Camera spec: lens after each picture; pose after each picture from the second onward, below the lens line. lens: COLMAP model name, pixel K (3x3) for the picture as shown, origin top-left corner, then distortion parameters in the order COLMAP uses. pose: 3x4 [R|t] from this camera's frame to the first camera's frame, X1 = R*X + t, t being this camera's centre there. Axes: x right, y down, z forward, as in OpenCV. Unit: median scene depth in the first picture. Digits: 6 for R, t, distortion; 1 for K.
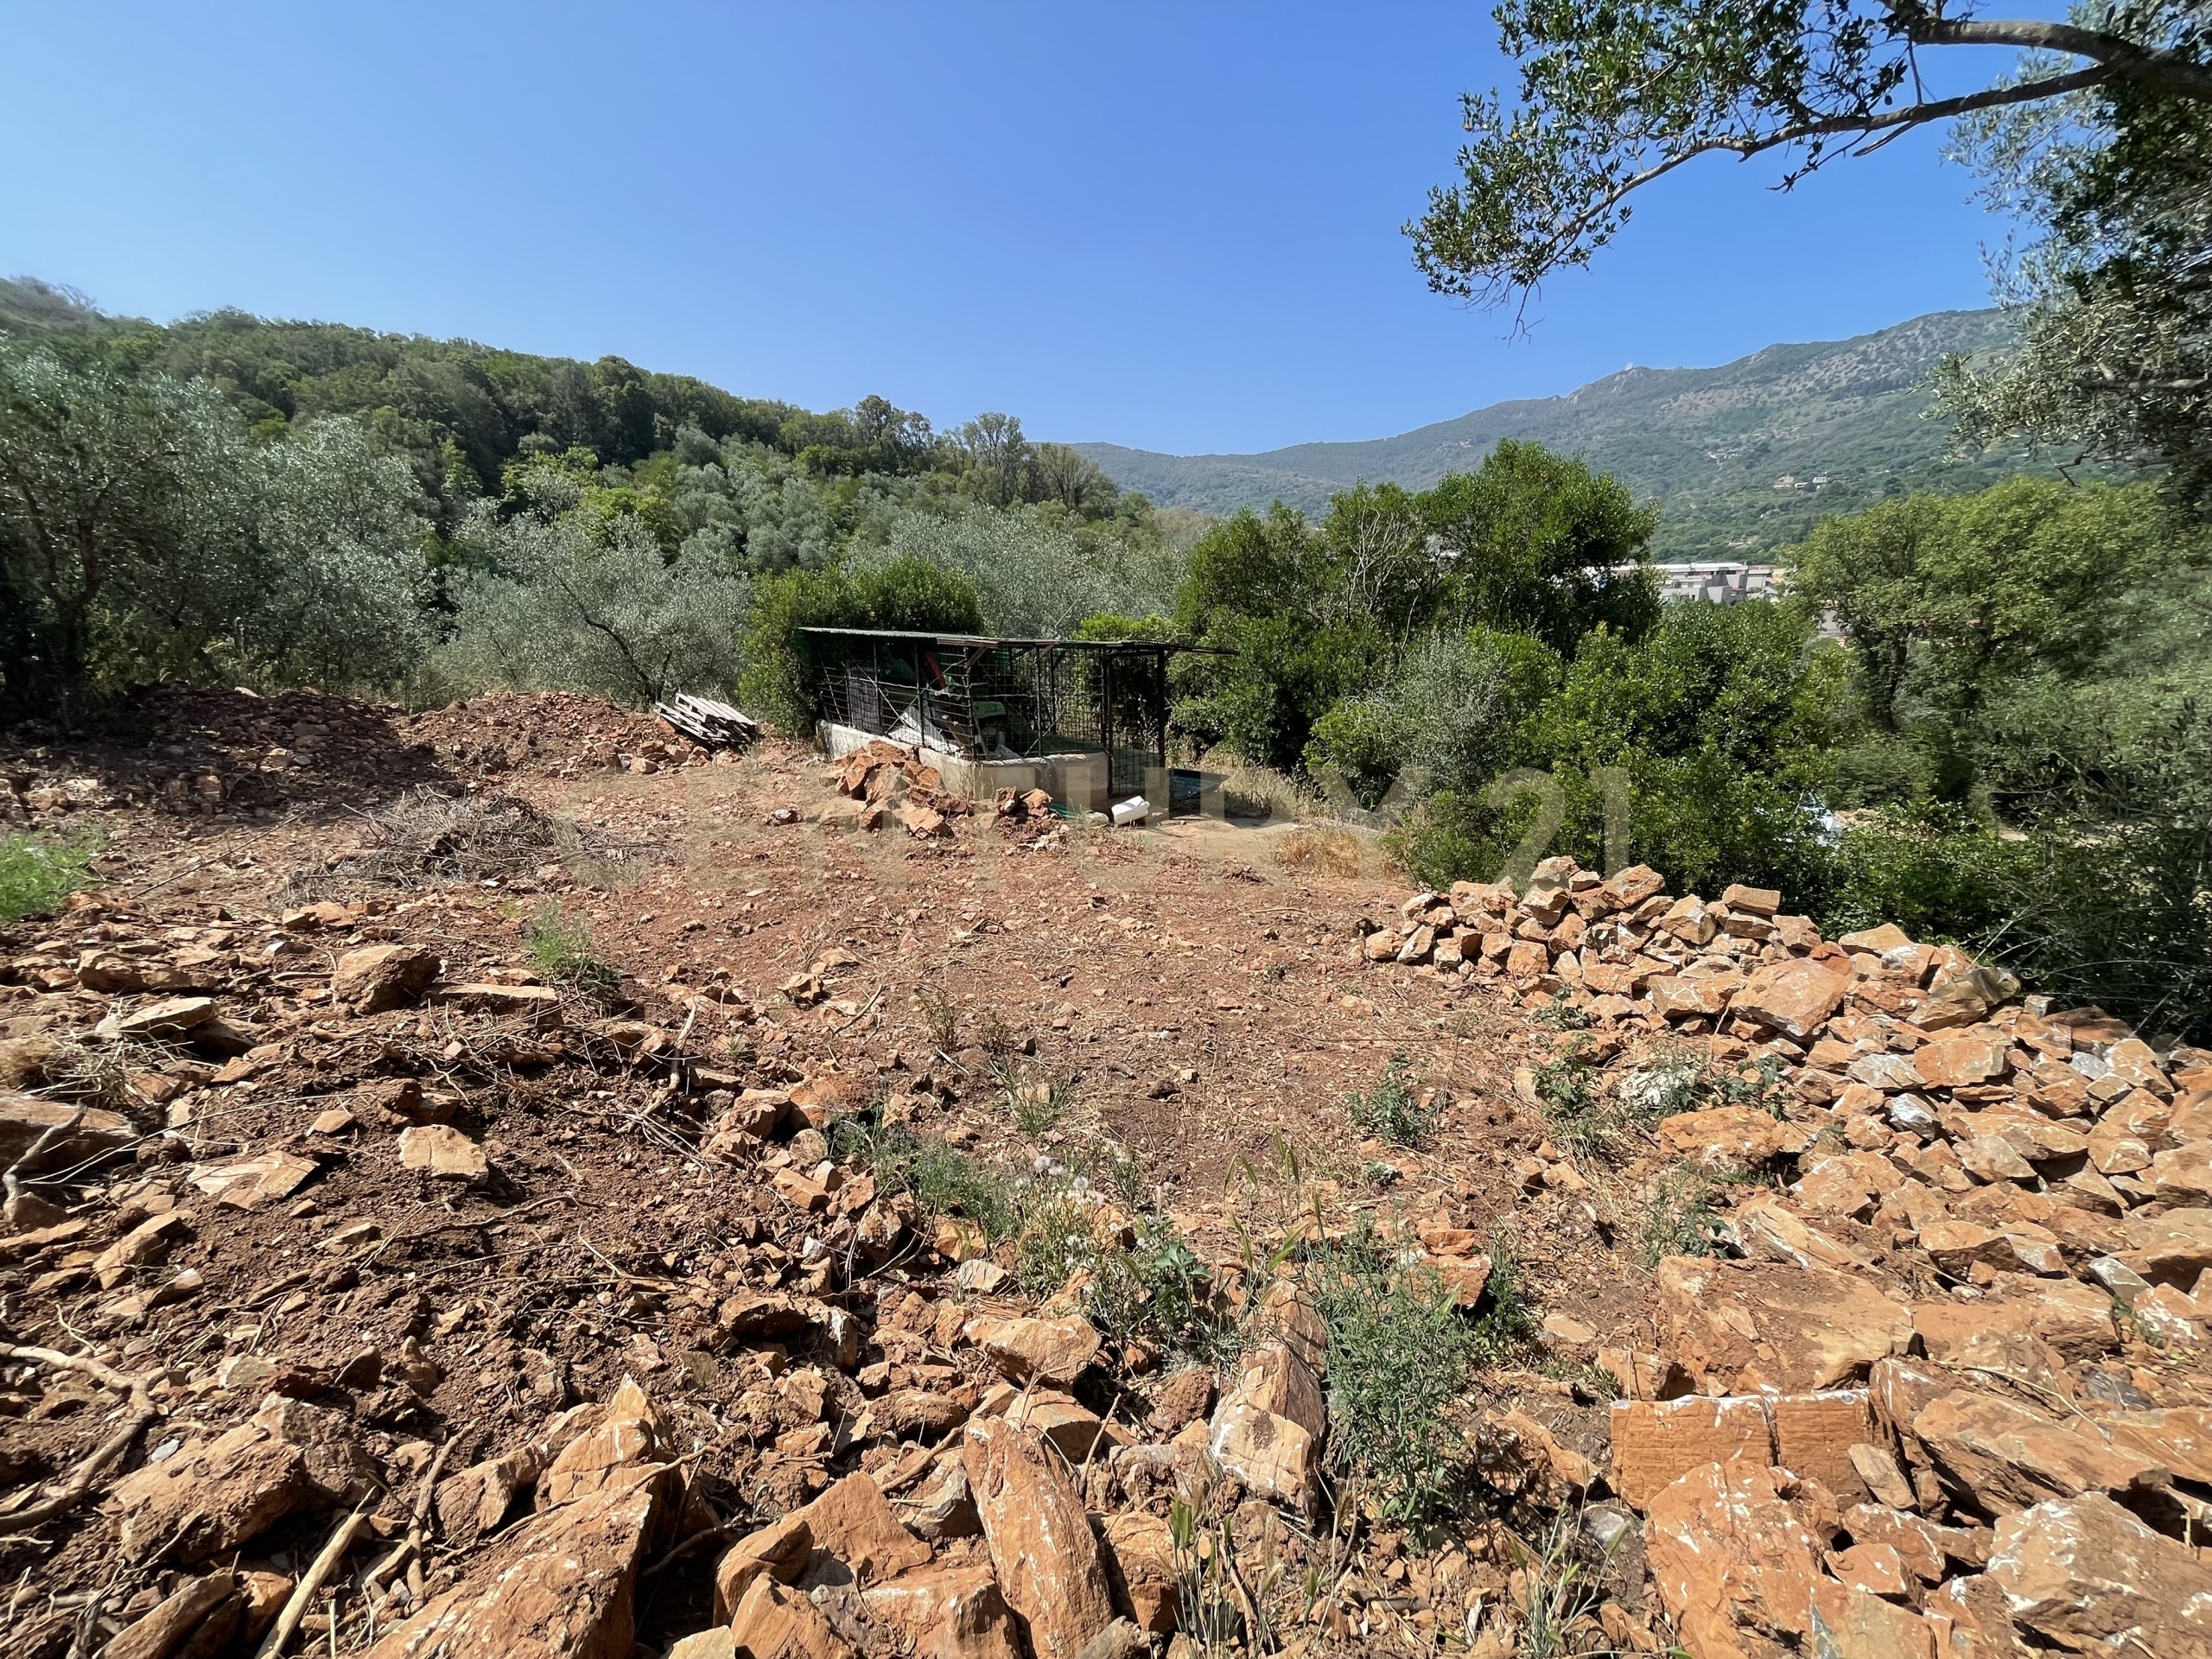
lens RADIAL K [[896.9, 0, 1102.6], [0, 896.9, 830.2], [0, 0, 1]] dist [-0.001216, -0.000235]
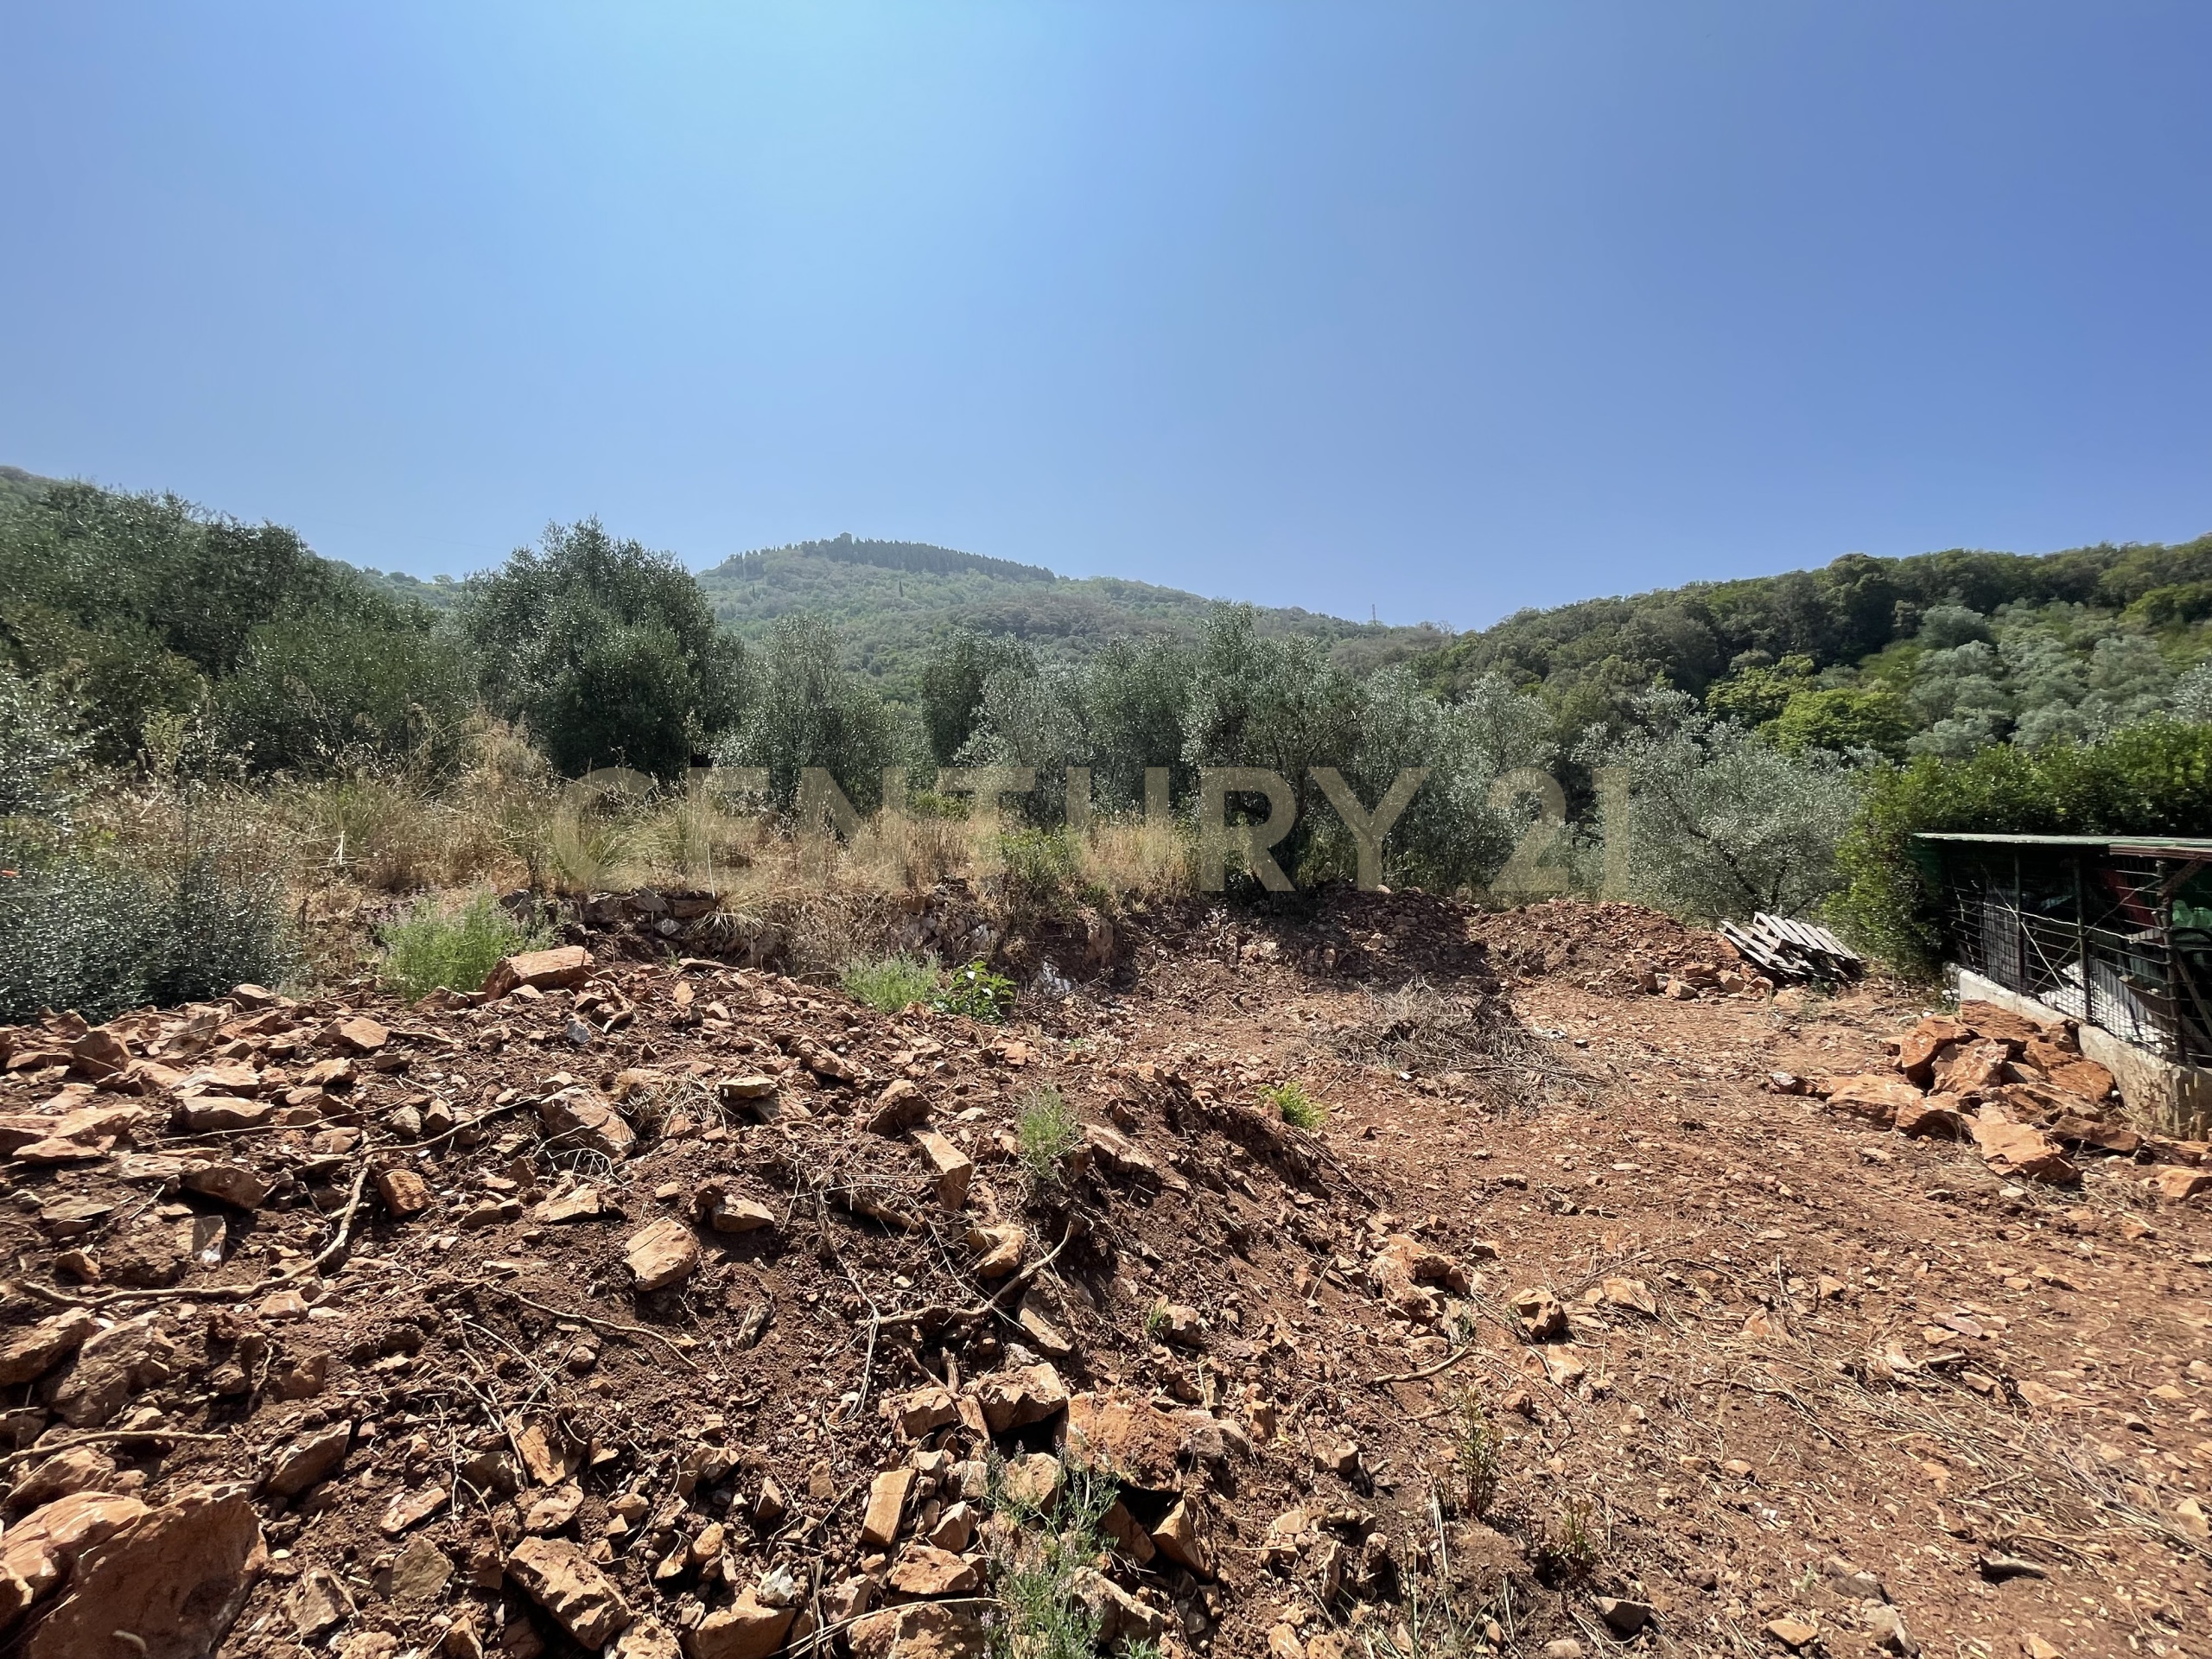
lens RADIAL K [[892.3, 0, 1106.0], [0, 892.3, 829.5], [0, 0, 1]] dist [-0.000776, -0.000676]
pose [[0.373478, -0.021601, -0.927387, 0.196149], [-0.195256, 0.975501, -0.101355, -0.058015], [0.906857, 0.218932, 0.360111, 0.305402]]
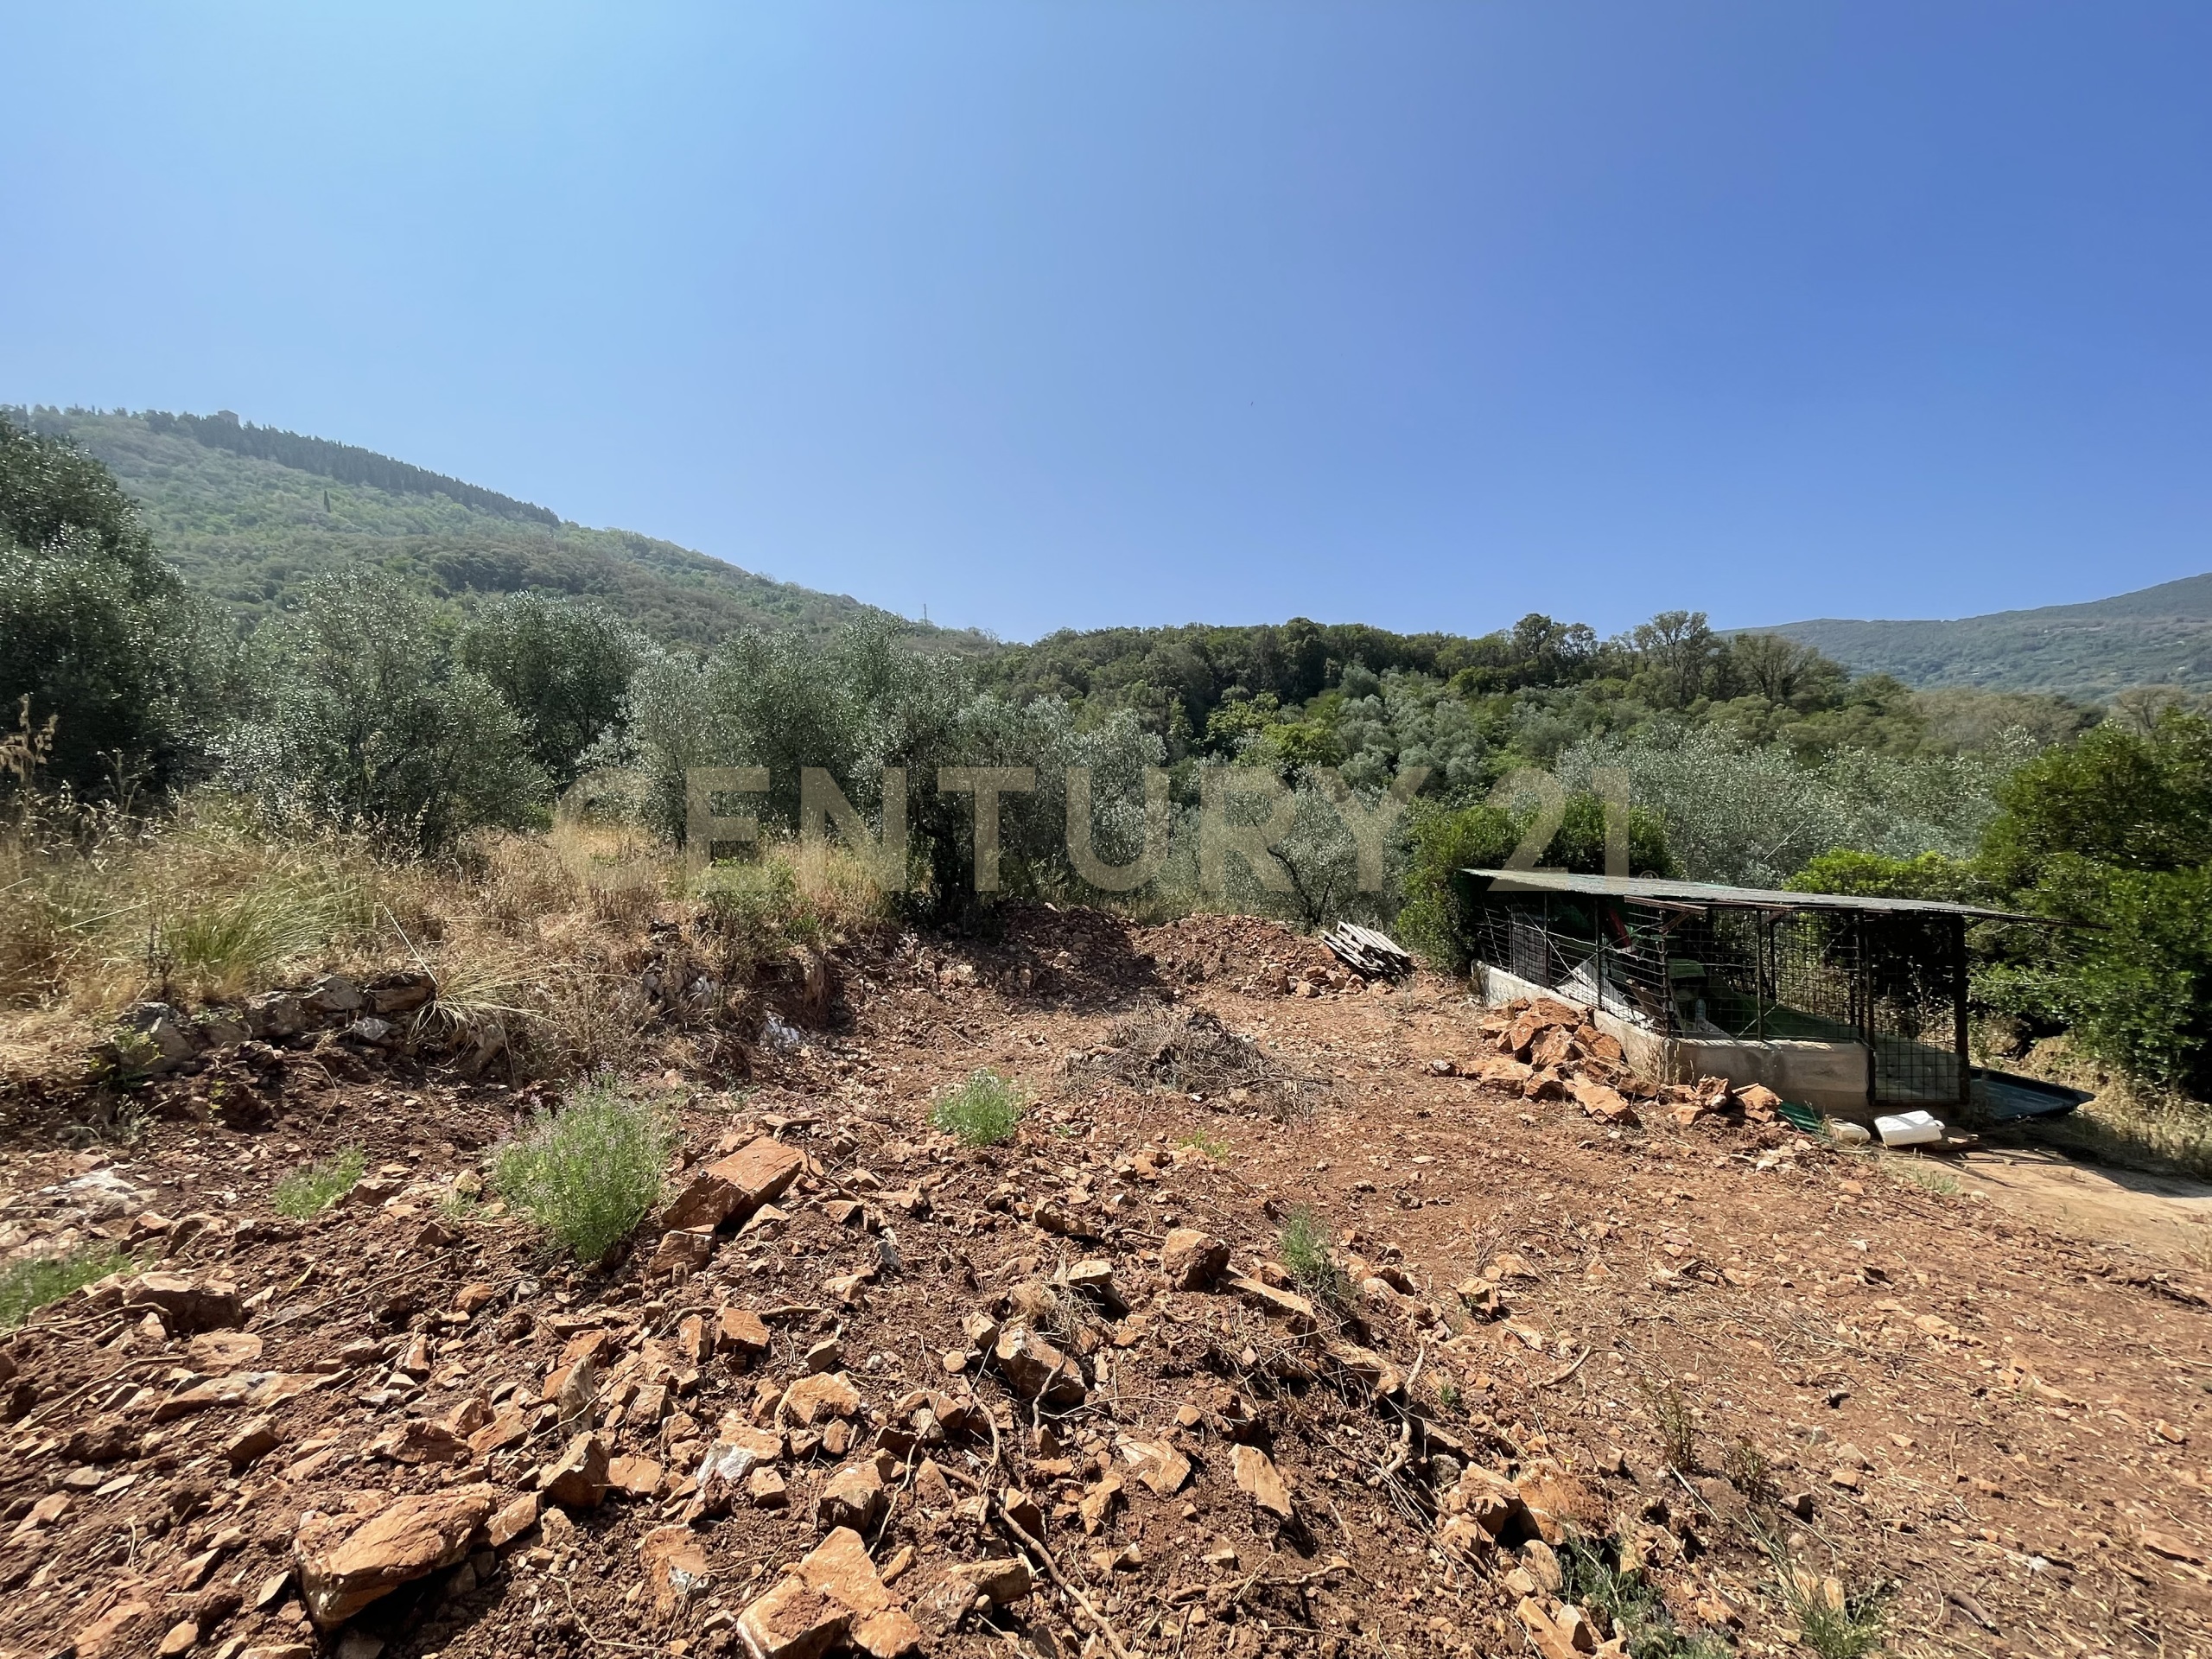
lens RADIAL K [[893.7, 0, 1091.7], [0, 893.7, 829.6], [0, 0, 1]] dist [-0.008438, 0.002193]
pose [[0.773213, -0.003384, -0.634138, -0.045038], [-0.138330, 0.975005, -0.173870, -0.077729], [0.618876, 0.222159, 0.753418, -0.073747]]
